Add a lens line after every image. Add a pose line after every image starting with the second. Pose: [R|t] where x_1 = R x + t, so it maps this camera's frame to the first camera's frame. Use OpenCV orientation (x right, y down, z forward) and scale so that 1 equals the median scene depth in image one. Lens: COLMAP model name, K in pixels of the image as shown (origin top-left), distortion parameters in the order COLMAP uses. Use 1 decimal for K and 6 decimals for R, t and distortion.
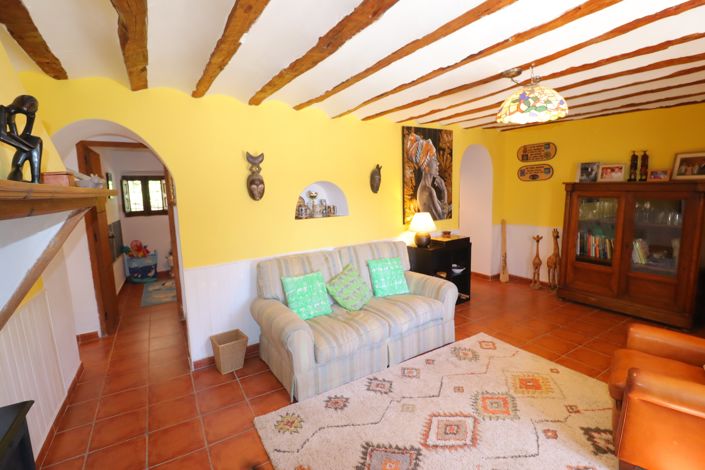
lens RADIAL K [[327.6, 0, 350.8], [0, 327.6, 233.2], [0, 0, 1]] dist [-0.014188, -0.001430]
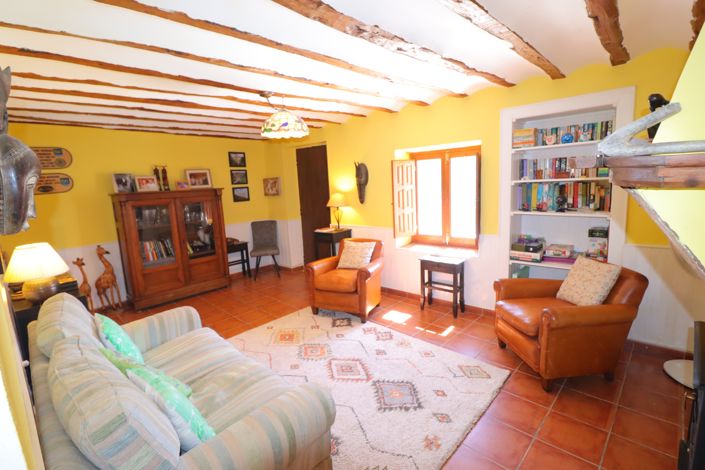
lens RADIAL K [[327.6, 0, 352.7], [0, 327.6, 234.4], [0, 0, 1]] dist [-0.014188, -0.001430]
pose [[-0.239577, -0.118417, 0.963629, -0.645083], [0.192034, 0.967145, 0.166592, -0.092678], [-0.951696, 0.224961, -0.208966, 0.822488]]
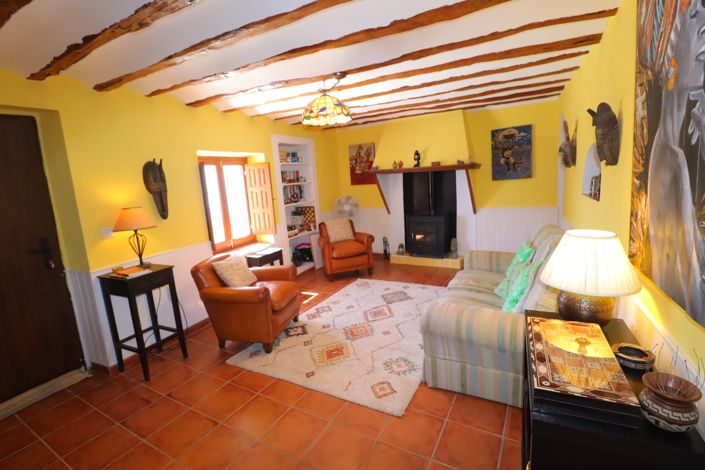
lens RADIAL K [[327.6, 0, 353.2], [0, 327.6, 236.3], [0, 0, 1]] dist [-0.014188, -0.001430]
pose [[-0.869146, 0.174039, -0.462920, 0.838501], [0.022452, 0.948954, 0.314614, -0.239684], [0.494045, 0.263052, -0.828688, 1.644694]]
